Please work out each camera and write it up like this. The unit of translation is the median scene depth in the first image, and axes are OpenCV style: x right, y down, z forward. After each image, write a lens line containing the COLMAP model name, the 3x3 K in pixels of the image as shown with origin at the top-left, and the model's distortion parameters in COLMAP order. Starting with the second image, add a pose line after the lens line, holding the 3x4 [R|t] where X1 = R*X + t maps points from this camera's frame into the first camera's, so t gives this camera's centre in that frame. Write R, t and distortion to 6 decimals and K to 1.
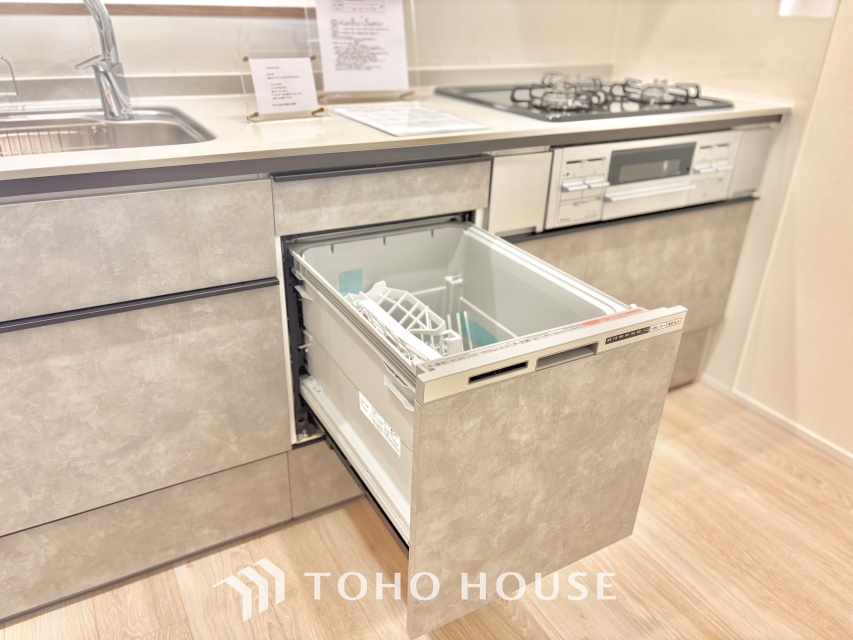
lens RADIAL K [[661.5, 0, 429.4], [0, 661.5, 339.7], [0, 0, 1]] dist [0.034296, 0.000648]
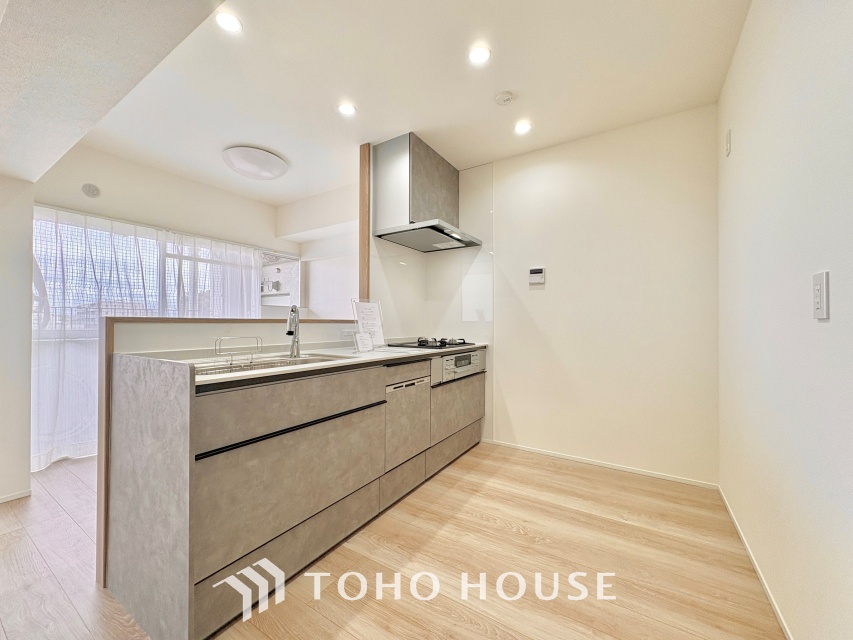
lens RADIAL K [[338.1, 0, 426.6], [0, 338.1, 321.0], [0, 0, 1]] dist [-0.000894, -0.000145]
pose [[0.885238, -0.019542, 0.464728, -0.604822], [0.230233, 0.886547, -0.401281, 0.188072], [-0.404161, 0.462225, 0.789304, -0.321547]]
